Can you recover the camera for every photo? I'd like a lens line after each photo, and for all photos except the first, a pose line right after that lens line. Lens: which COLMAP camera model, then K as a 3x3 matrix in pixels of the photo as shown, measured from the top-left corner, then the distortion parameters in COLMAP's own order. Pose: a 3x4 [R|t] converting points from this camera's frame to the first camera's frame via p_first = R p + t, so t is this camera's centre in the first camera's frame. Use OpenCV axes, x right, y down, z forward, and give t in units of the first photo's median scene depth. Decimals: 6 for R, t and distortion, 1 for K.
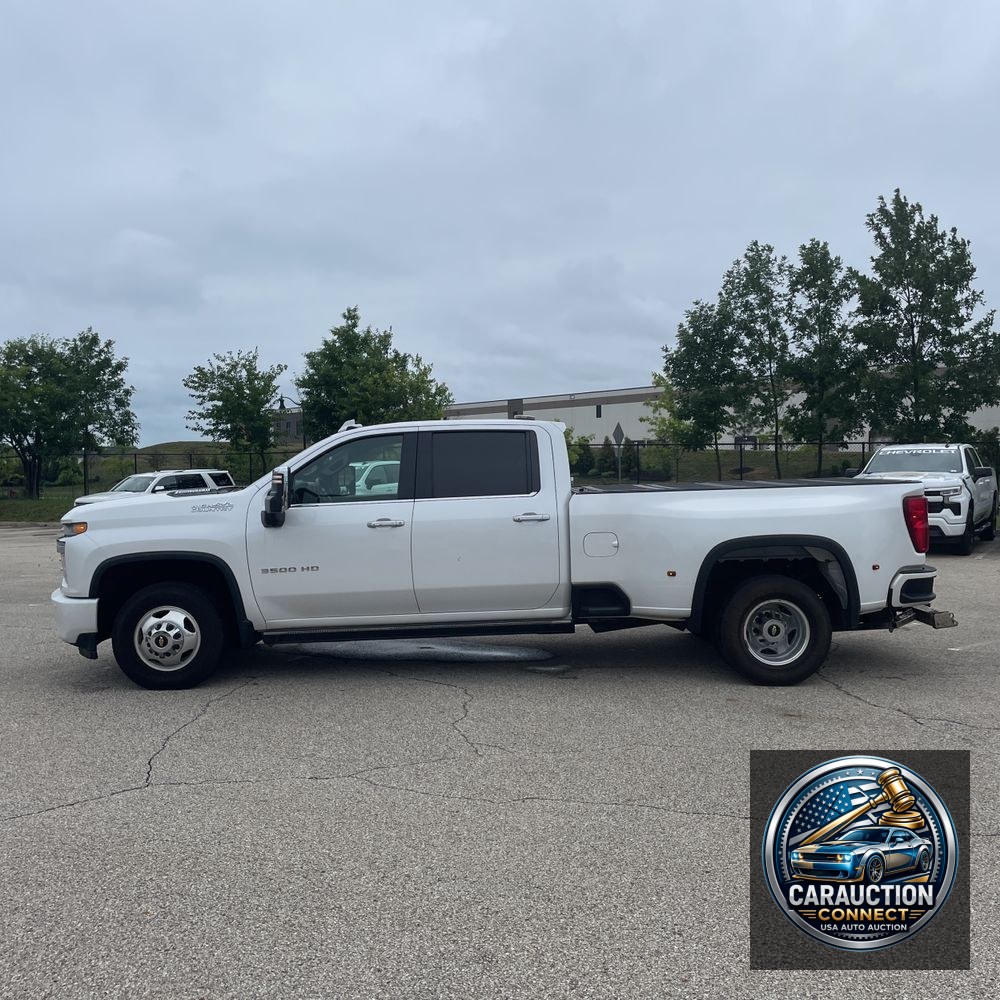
lens RADIAL K [[1016.4, 0, 521.0], [0, 1016.4, 496.1], [0, 0, 1]] dist [0.056675, 0.000000]
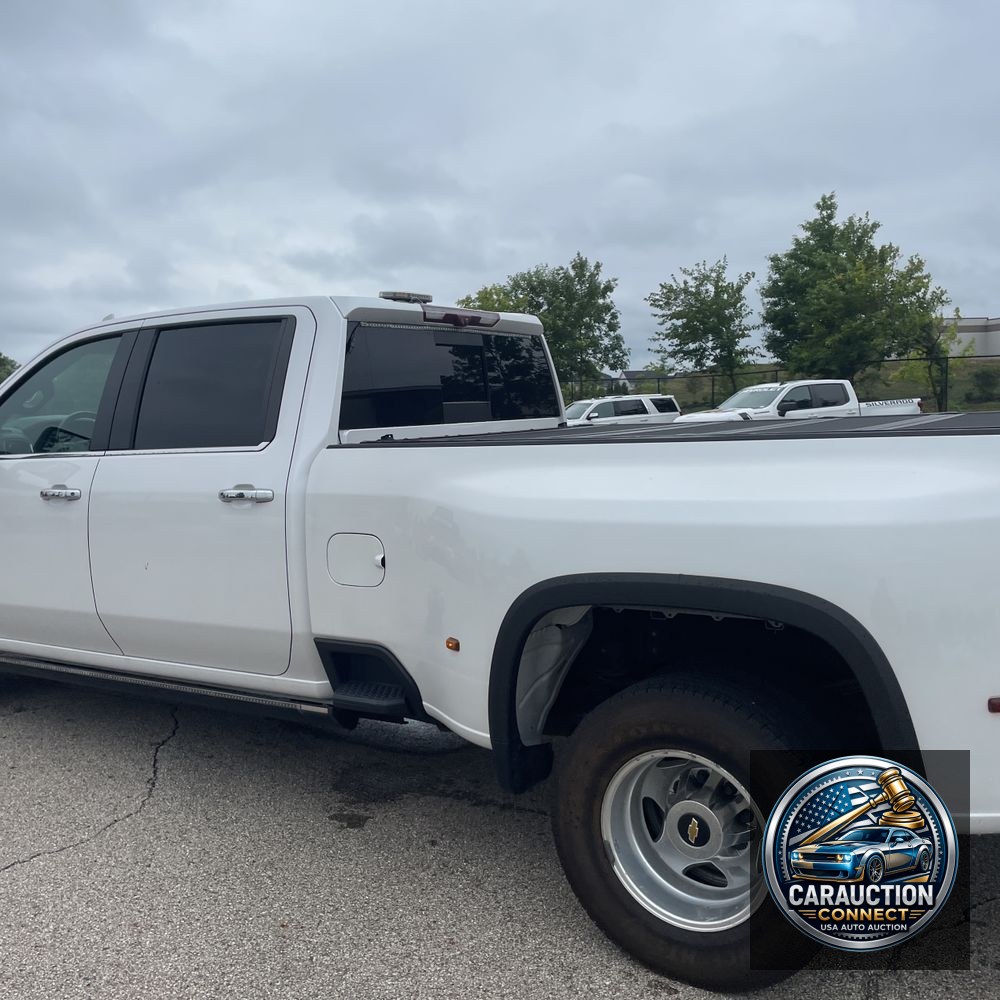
lens RADIAL K [[1016.4, 0, 501.3], [0, 1016.4, 500.8], [0, 0, 1]] dist [0.056675, 0.000000]
pose [[0.832450, 0.045878, -0.552198, 0.093264], [-0.001993, 0.996808, 0.079812, -0.003677], [0.554097, -0.065338, 0.829884, 0.159525]]
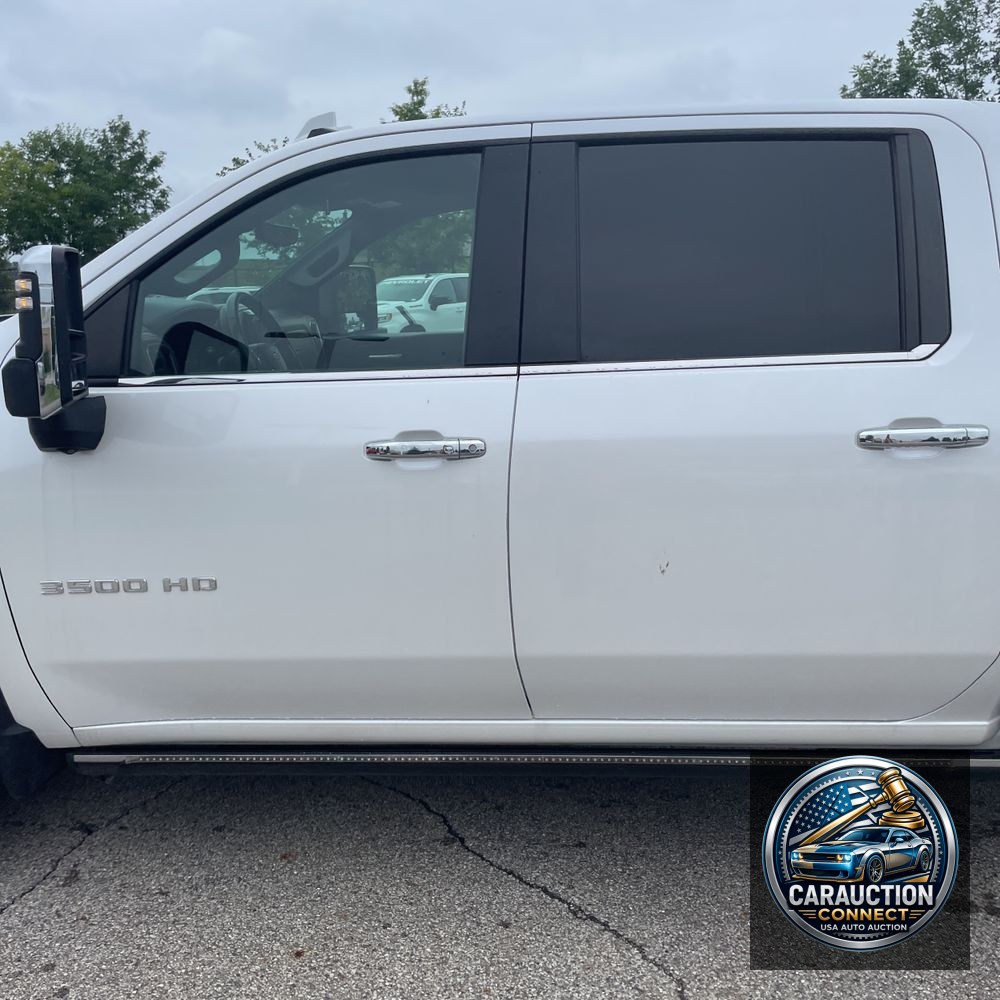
lens RADIAL K [[1016.4, 0, 505.4], [0, 1016.4, 494.3], [0, 0, 1]] dist [0.056675, 0.000000]
pose [[0.995874, 0.021530, -0.088160, -0.019817], [-0.005975, 0.984898, 0.173033, -0.002864], [0.090554, -0.171792, 0.980963, 0.169270]]
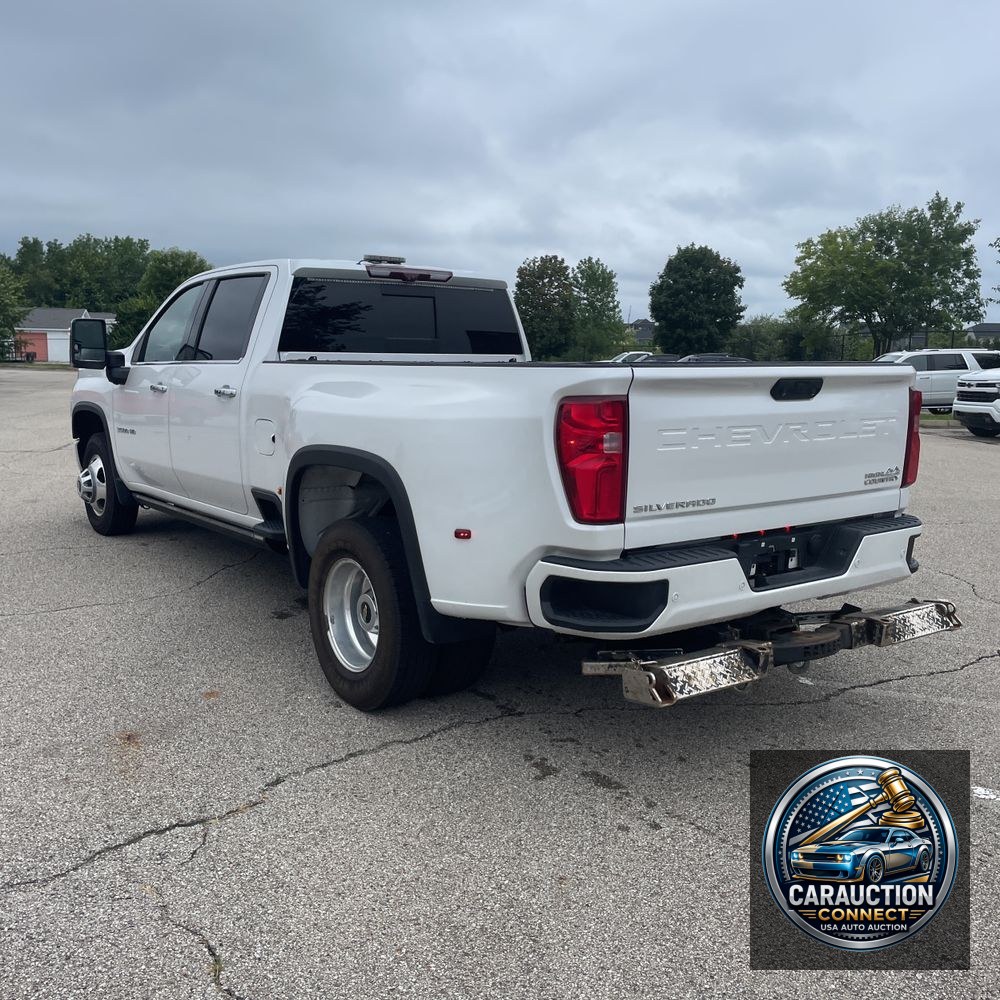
lens RADIAL K [[1016.4, 0, 504.0], [0, 1016.4, 504.4], [0, 0, 1]] dist [0.056675, 0.000000]
pose [[0.577137, 0.147761, -0.803168, 0.179029], [-0.049533, 0.988018, 0.146174, -0.003941], [0.815144, -0.044579, 0.577541, 0.176821]]
